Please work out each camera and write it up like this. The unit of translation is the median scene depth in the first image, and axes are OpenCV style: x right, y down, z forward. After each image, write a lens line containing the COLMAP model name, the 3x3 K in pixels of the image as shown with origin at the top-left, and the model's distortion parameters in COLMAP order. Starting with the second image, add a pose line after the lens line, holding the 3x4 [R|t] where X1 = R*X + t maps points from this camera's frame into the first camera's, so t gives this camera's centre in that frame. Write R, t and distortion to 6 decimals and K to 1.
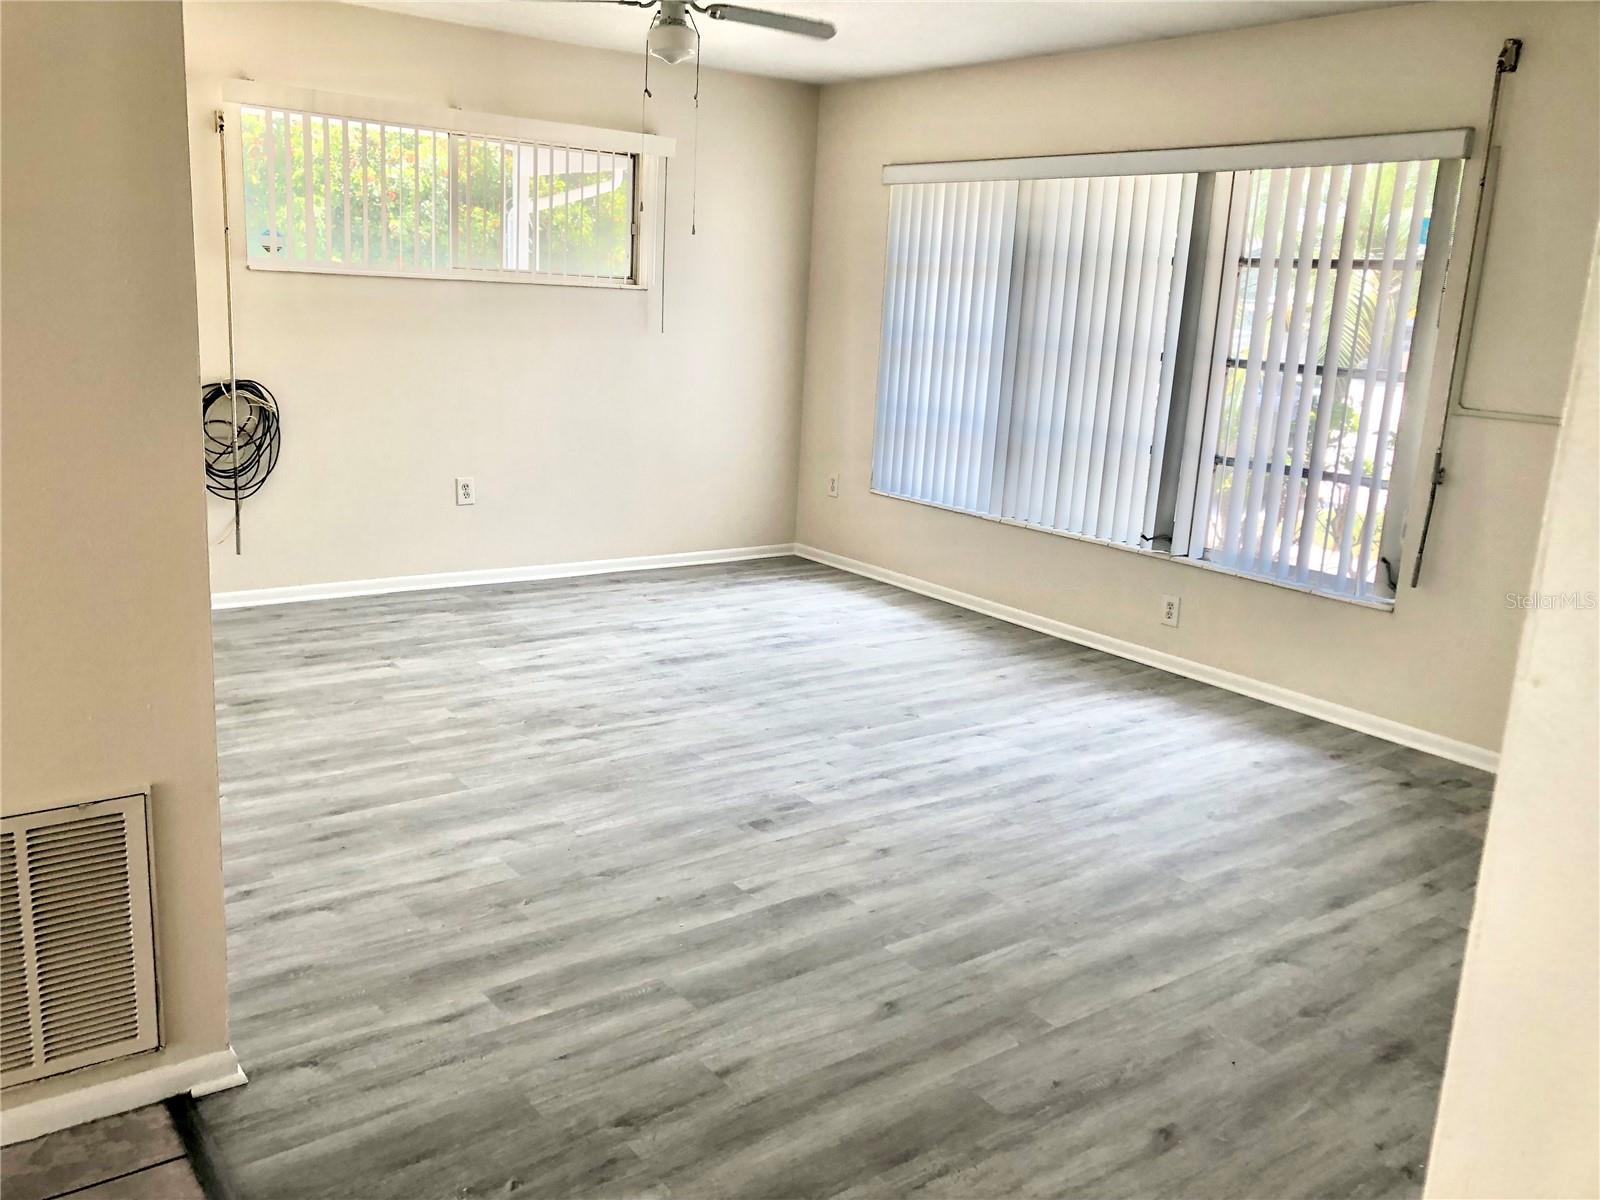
lens RADIAL K [[1298.3, 0, 797.5], [0, 1298.3, 596.9], [0, 0, 1]] dist [0.017986, -0.022610]
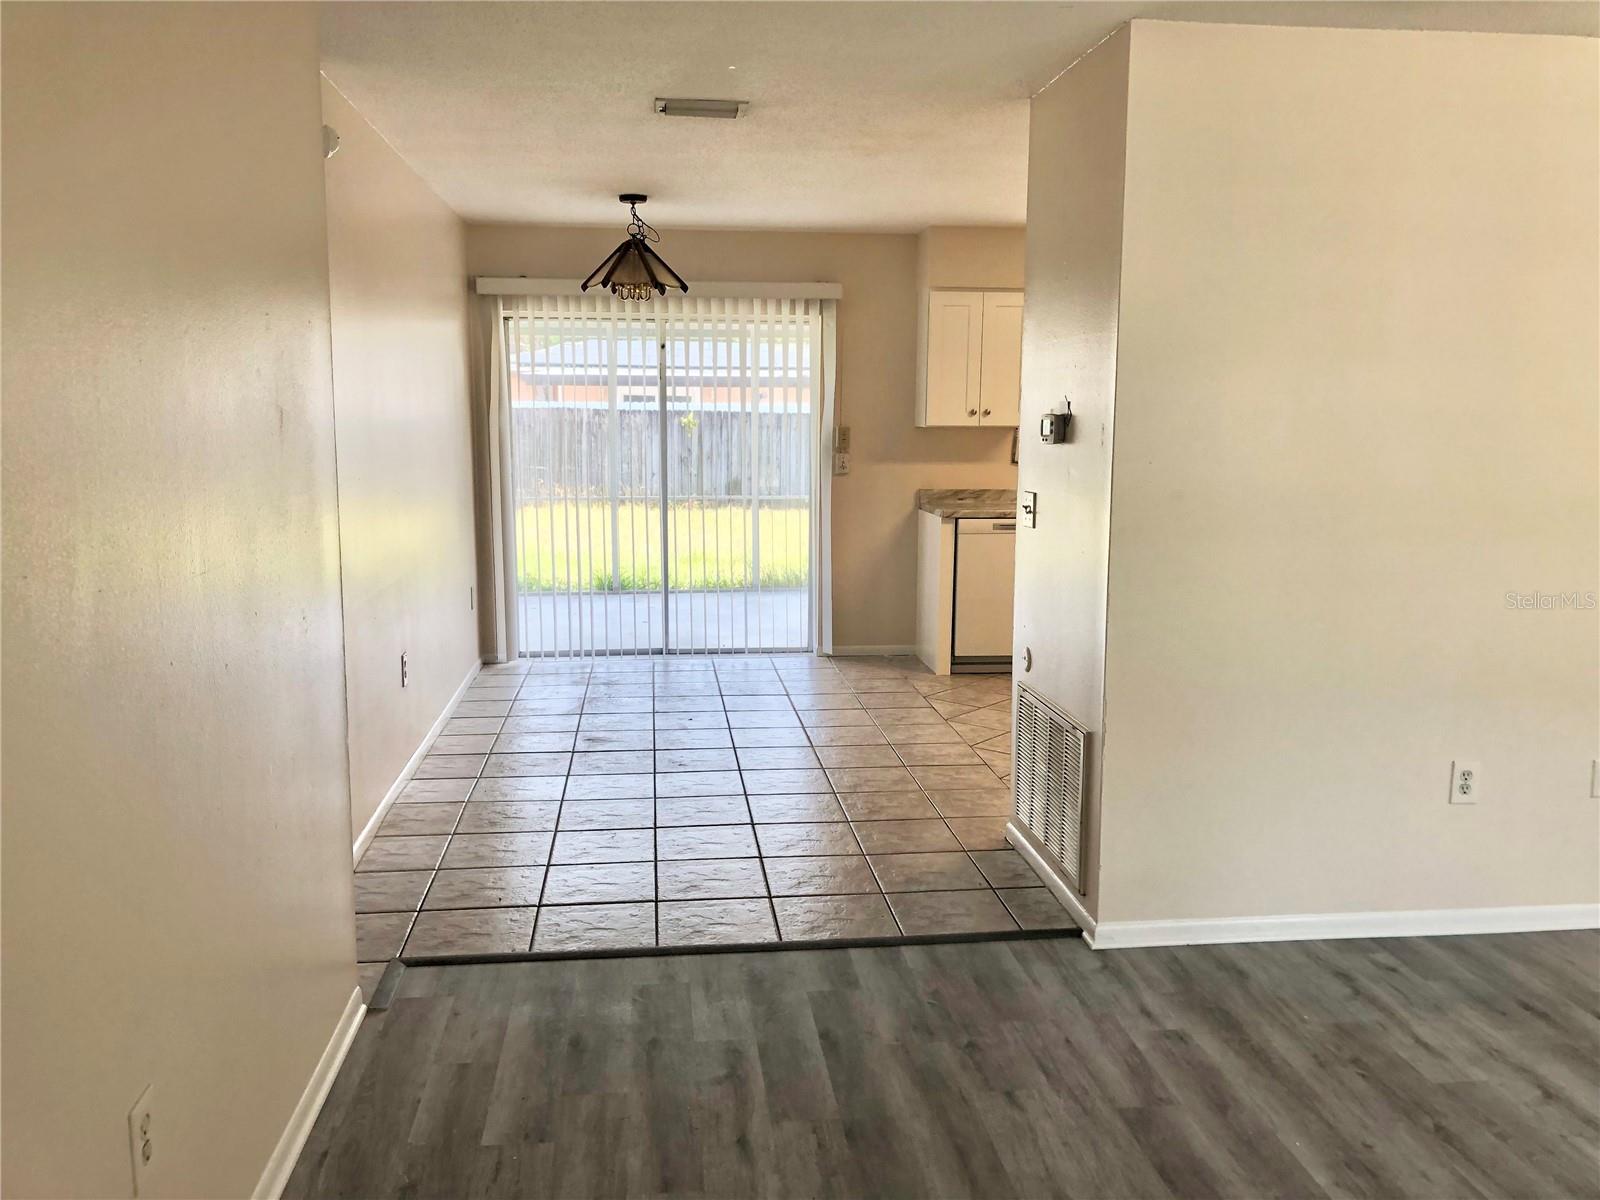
lens RADIAL K [[1298.3, 0, 803.2], [0, 1298.3, 607.4], [0, 0, 1]] dist [0.017986, -0.022610]
pose [[-0.496193, 0.081106, -0.864415, 0.887600], [-0.231087, 0.947375, 0.221539, -0.232135], [0.836894, 0.309682, -0.451338, 1.089571]]
